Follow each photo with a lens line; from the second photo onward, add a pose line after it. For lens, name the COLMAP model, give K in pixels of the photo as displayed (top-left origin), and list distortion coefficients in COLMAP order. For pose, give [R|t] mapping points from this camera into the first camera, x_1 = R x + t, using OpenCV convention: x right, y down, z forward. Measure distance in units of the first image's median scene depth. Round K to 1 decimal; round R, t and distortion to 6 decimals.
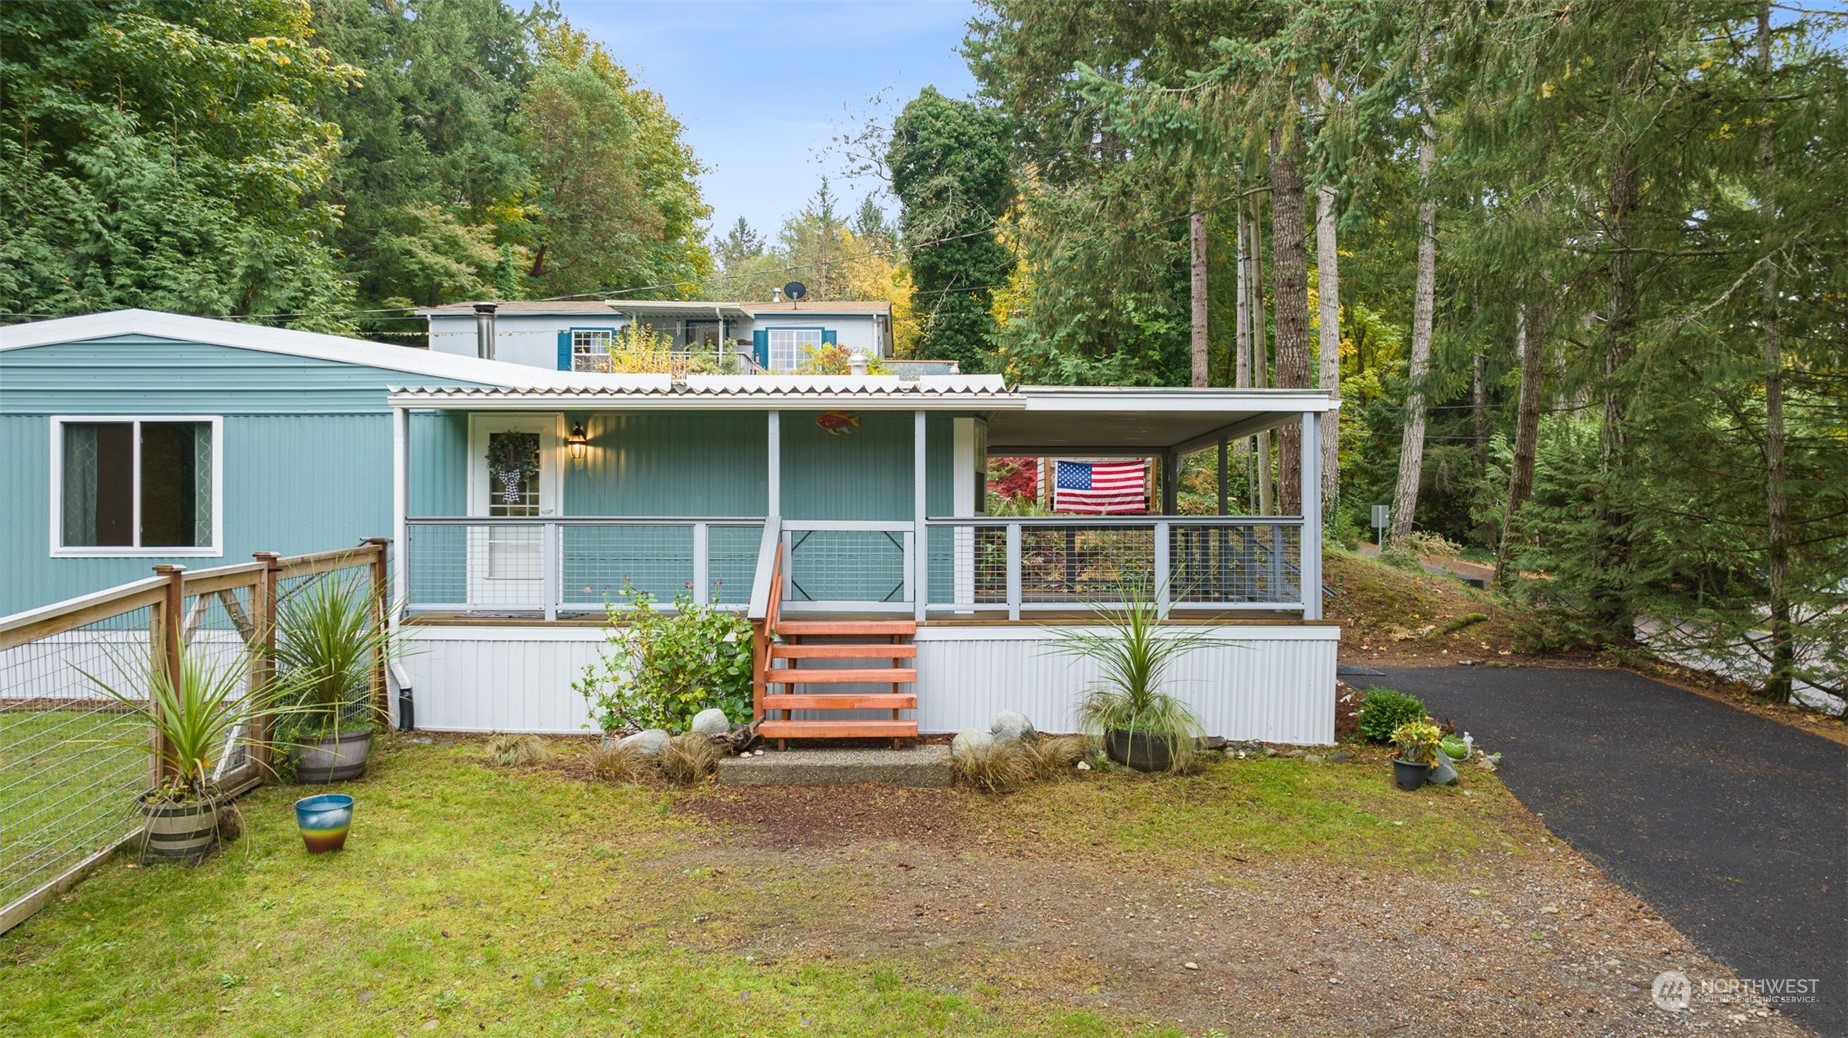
lens RADIAL K [[1300.2, 0, 924.0], [0, 1300.2, 519.0], [0, 0, 1]] dist [-0.061868, 0.077542]
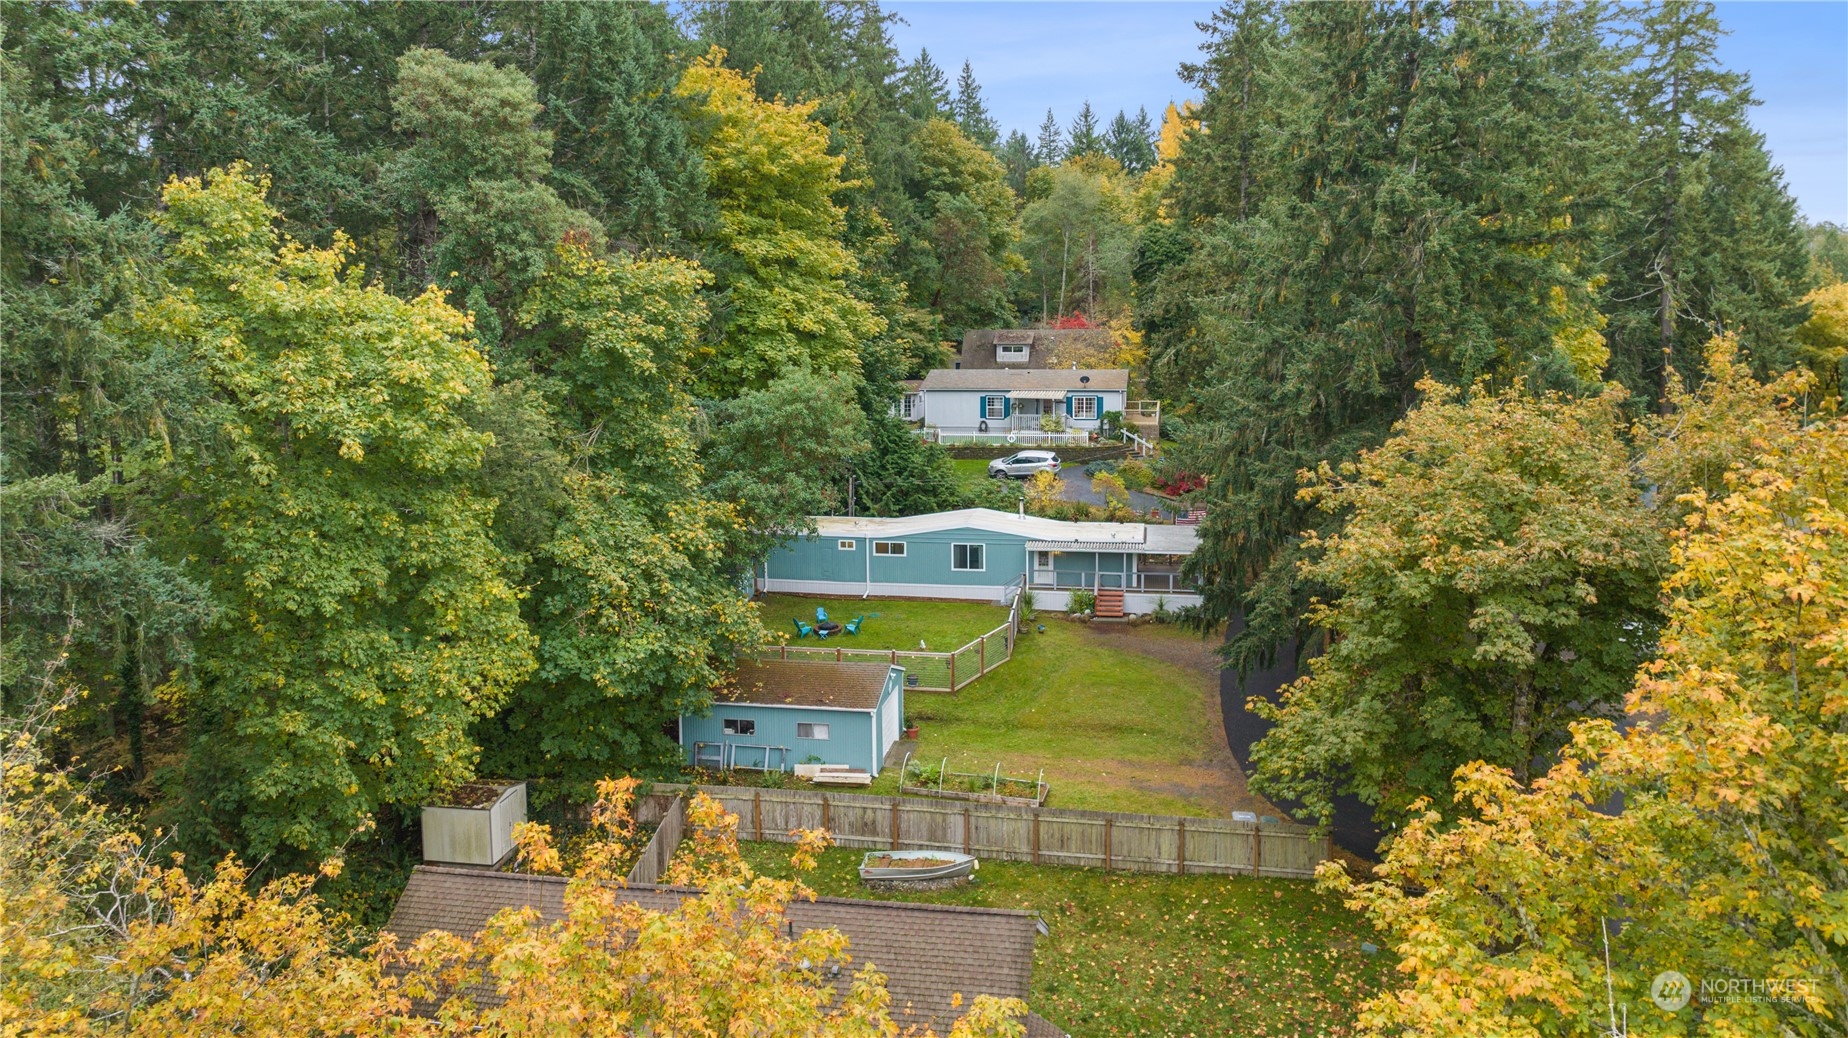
lens RADIAL K [[1300.2, 0, 924.0], [0, 1300.2, 519.0], [0, 0, 1]] dist [-0.061868, 0.077542]
pose [[0.982589, 0.027716, -0.183713, 0.146714], [0.008825, 0.980732, 0.195156, -1.174187], [0.185582, -0.193380, 0.963412, -3.930534]]
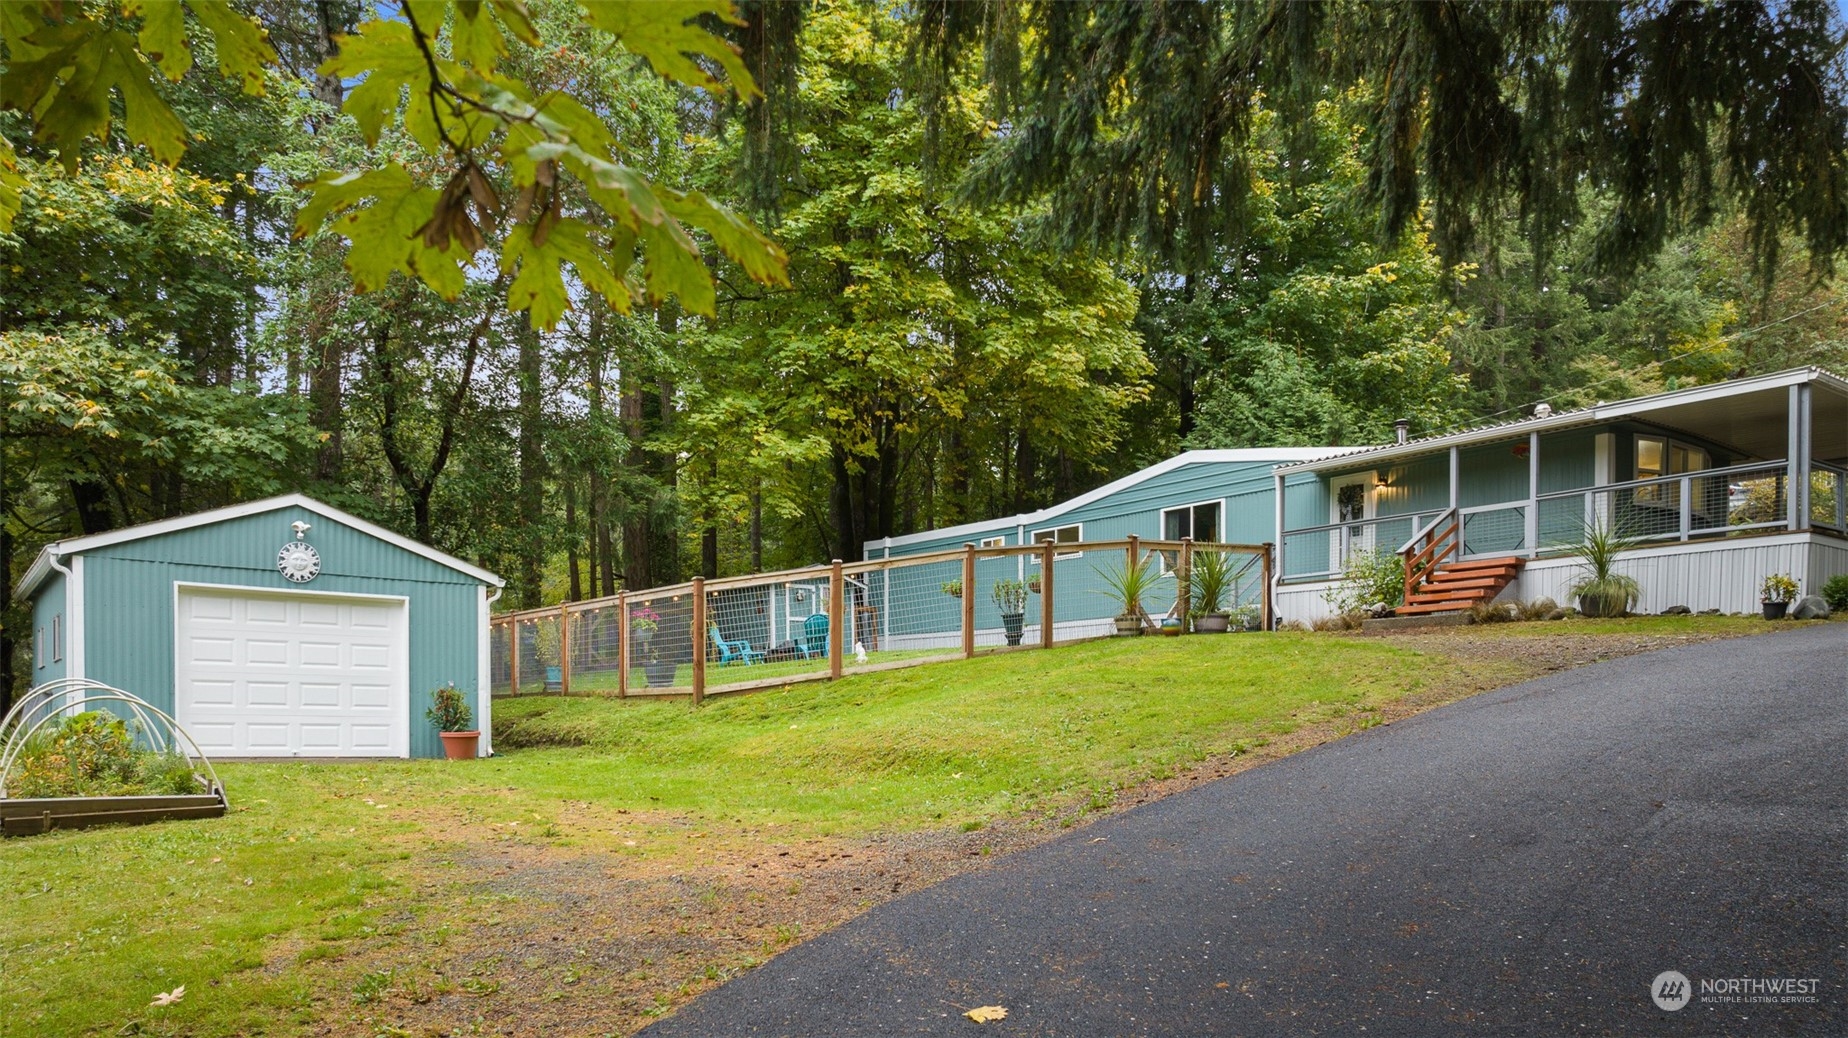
lens RADIAL K [[1356.5, 0, 935.2], [0, 1356.5, 726.9], [0, 0, 1]] dist [0.038031, -0.082265]
pose [[0.593578, 0.000346, -0.804777, 0.862866], [0.005033, 0.999979, 0.004142, 0.258674], [0.804761, -0.006509, 0.593563, -0.590277]]
